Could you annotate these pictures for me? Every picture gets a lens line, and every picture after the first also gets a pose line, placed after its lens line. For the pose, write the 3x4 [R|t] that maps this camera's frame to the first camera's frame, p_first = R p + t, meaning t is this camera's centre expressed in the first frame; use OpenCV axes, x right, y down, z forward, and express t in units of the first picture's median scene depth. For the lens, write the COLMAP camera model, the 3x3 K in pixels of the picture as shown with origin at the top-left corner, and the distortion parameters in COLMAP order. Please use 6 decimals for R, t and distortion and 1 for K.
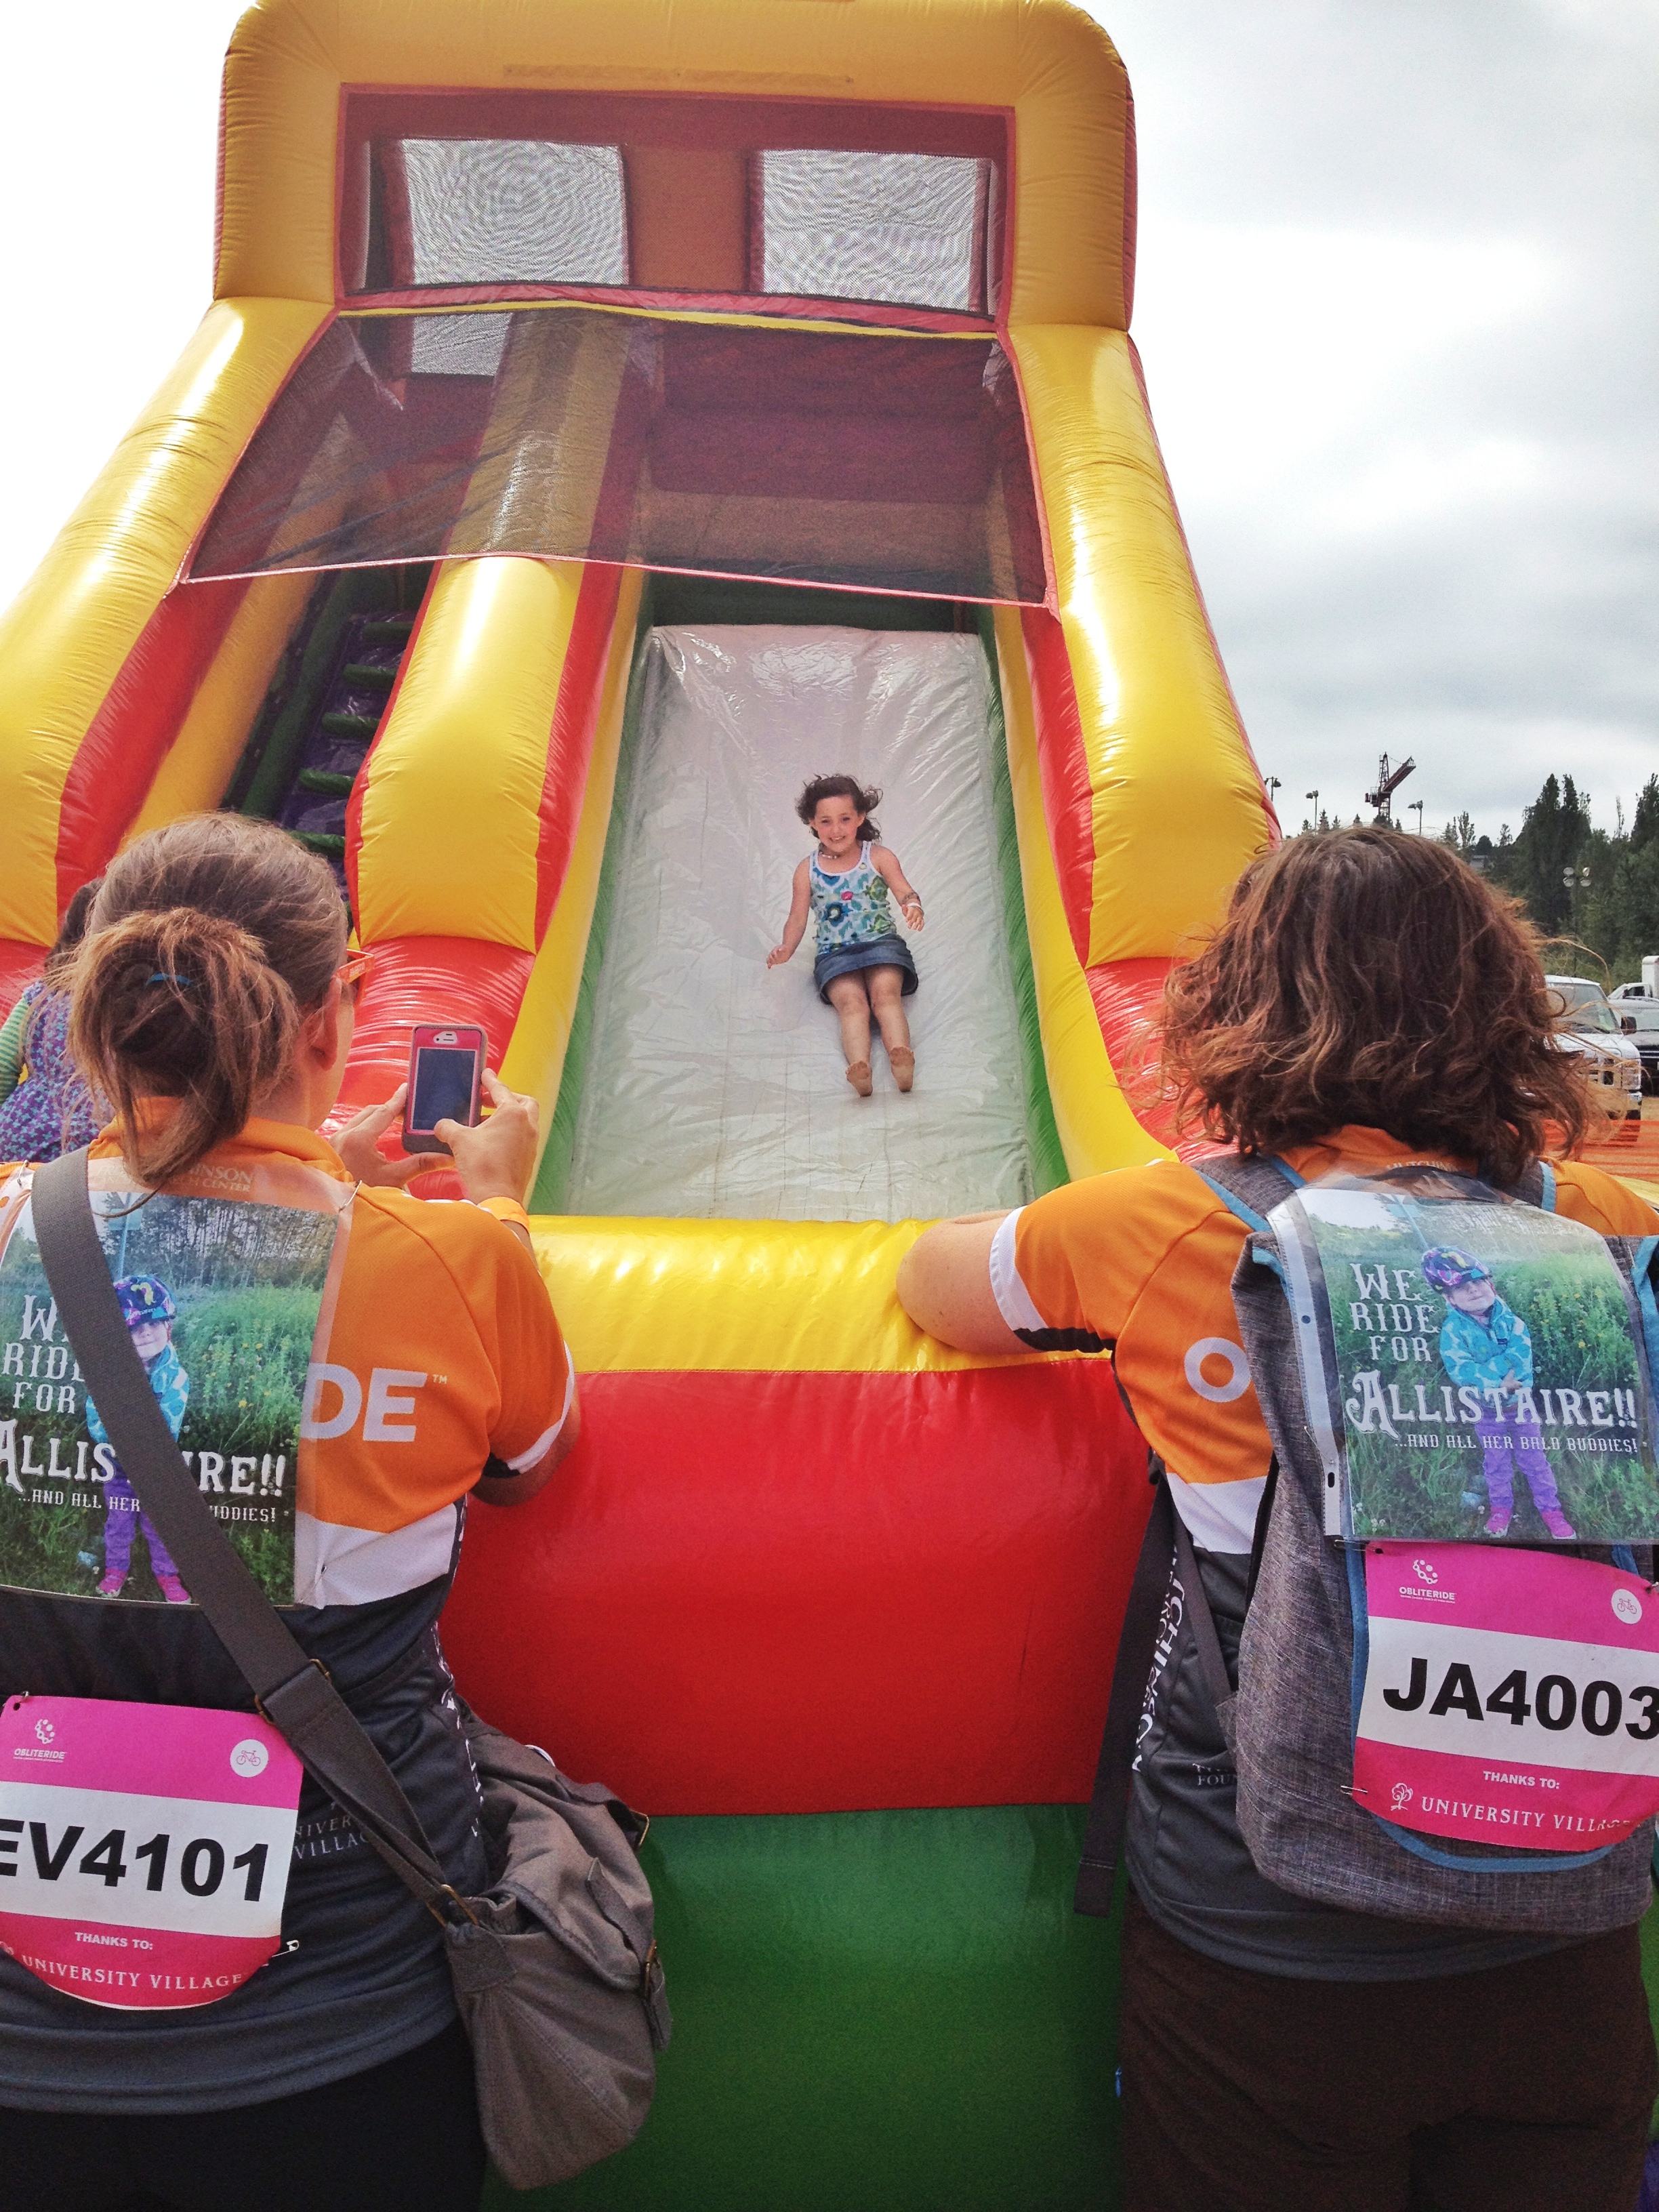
lens RADIAL K [[2275.4, 0, 836.5], [0, 2275.4, 1110.3], [0, 0, 1]] dist [0.013491, 0.000000]
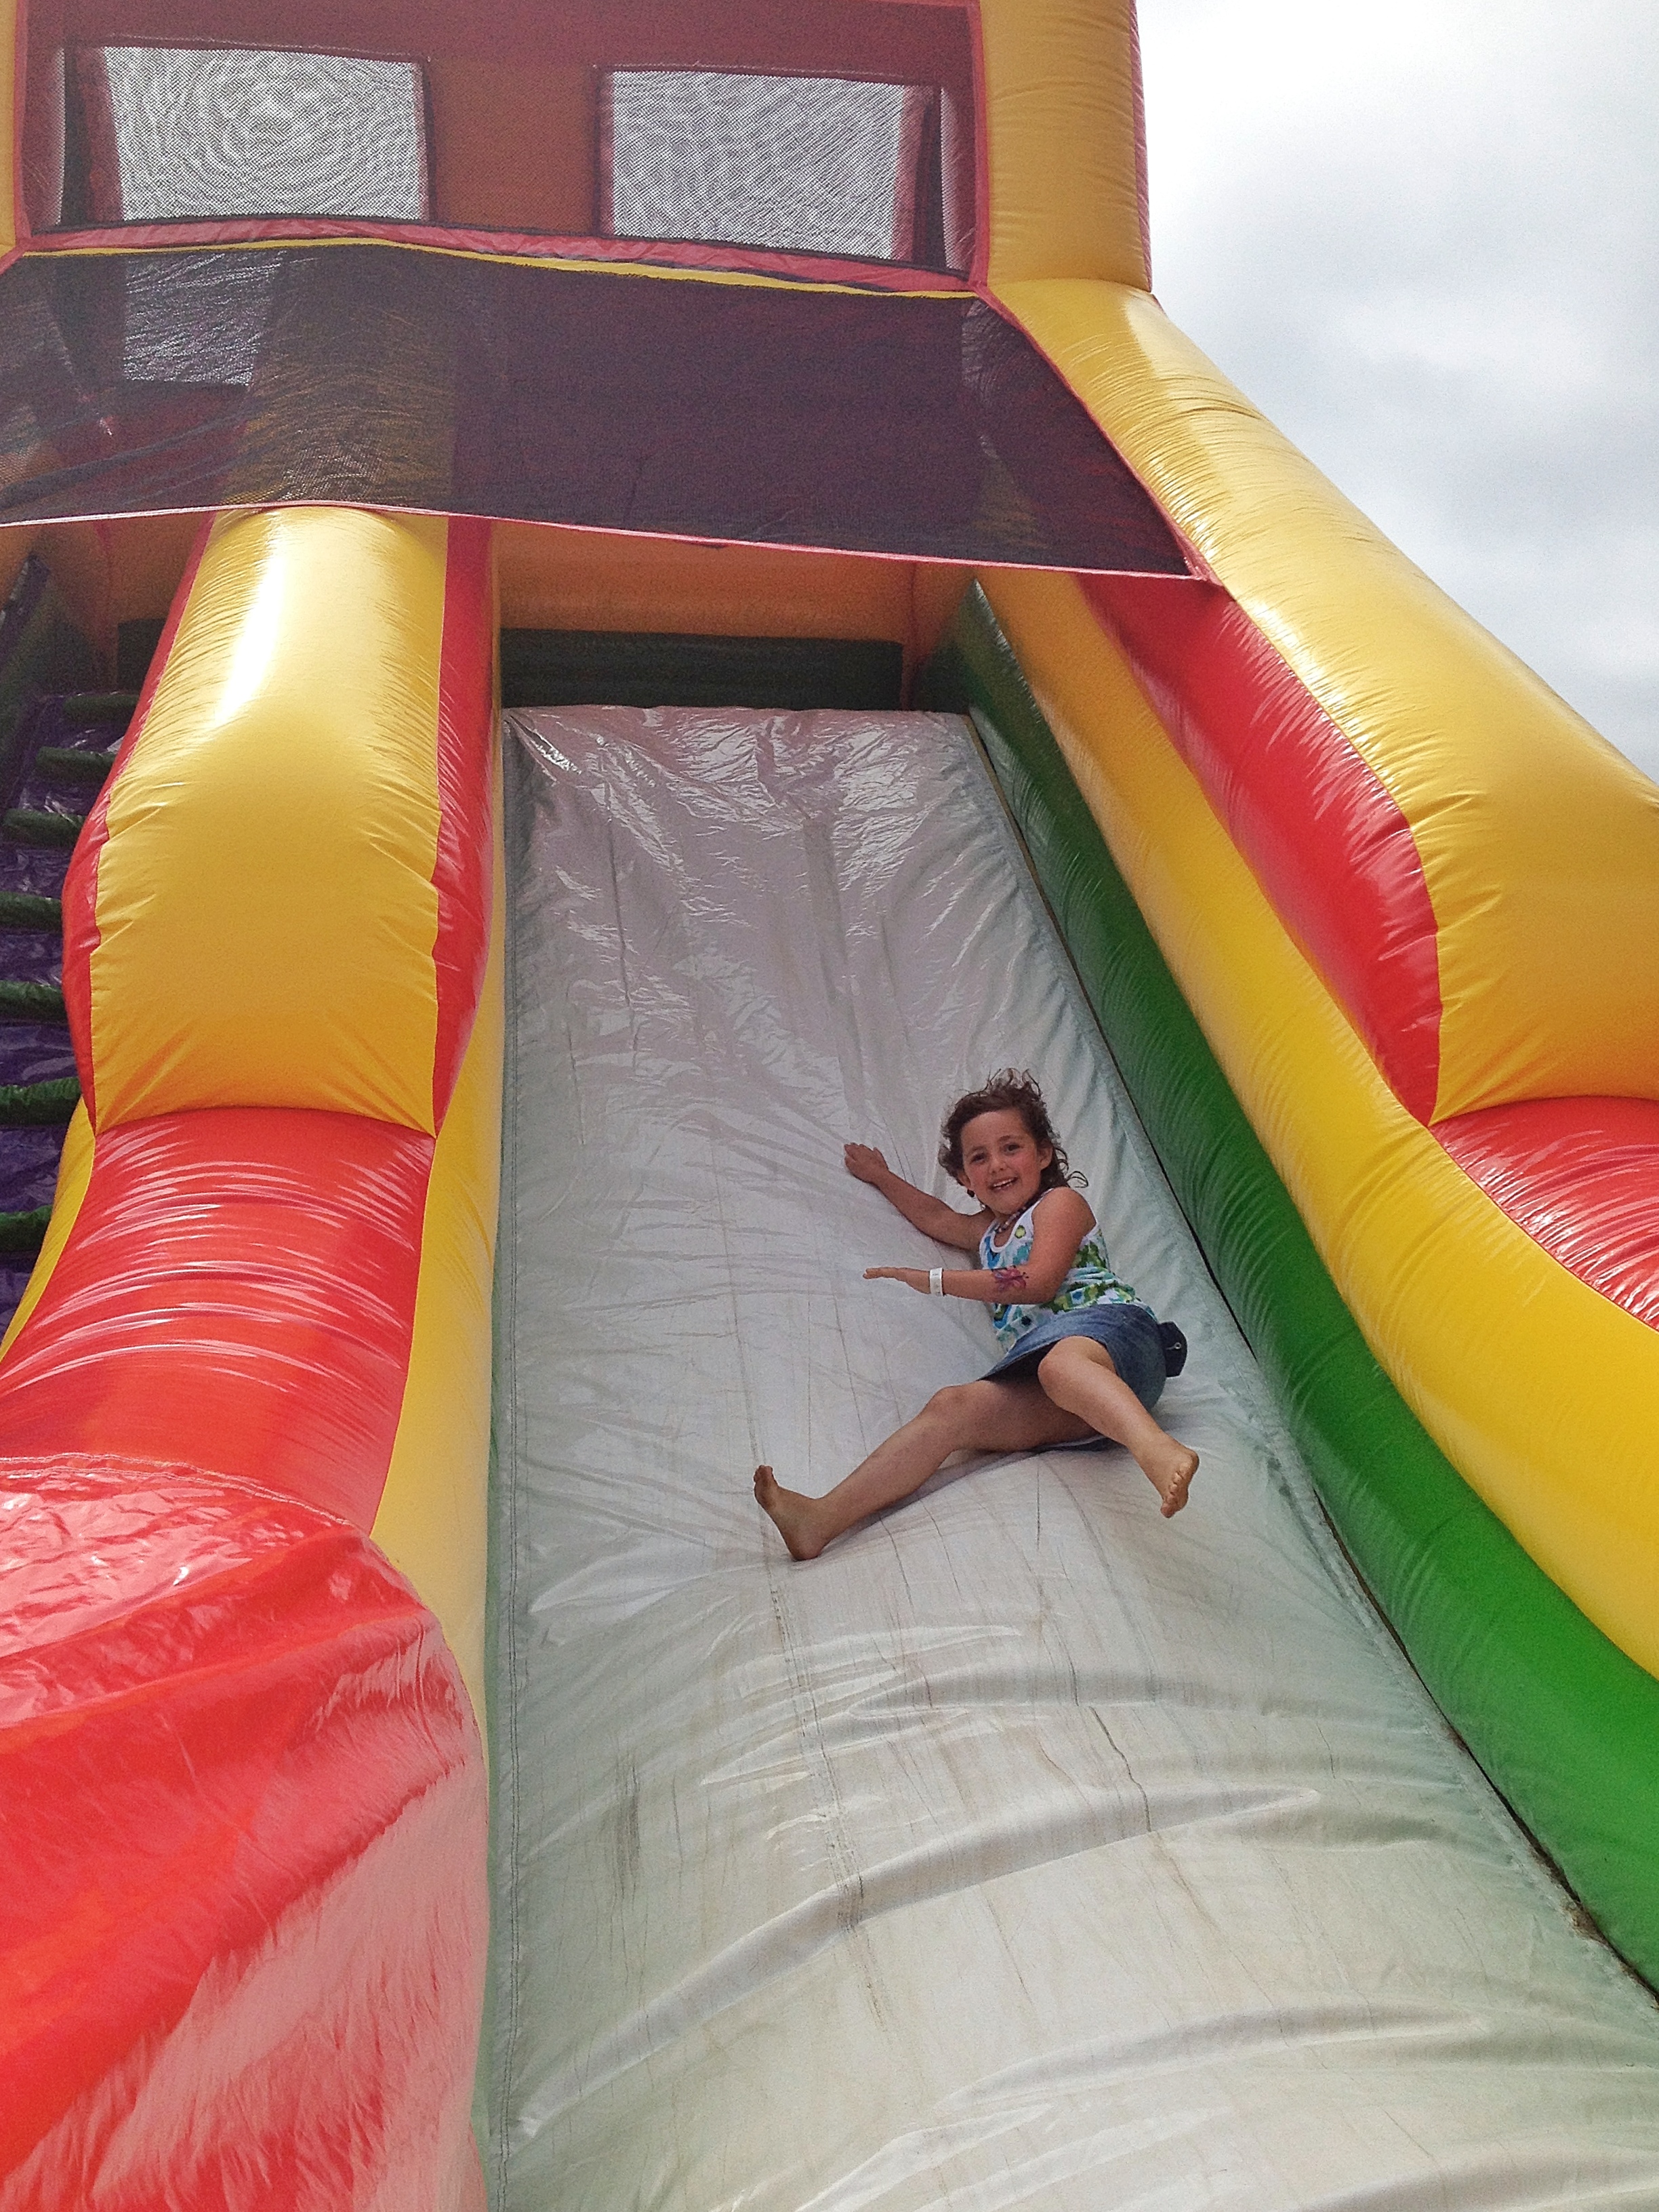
lens RADIAL K [[2275.4, 0, 820.5], [0, 2275.4, 1097.2], [0, 0, 1]] dist [0.013491, 0.000000]
pose [[0.990362, -0.033739, 0.134328, -0.112838], [0.050105, 0.991461, -0.120391, -0.008475], [-0.129119, 0.125961, 0.983596, 0.454603]]
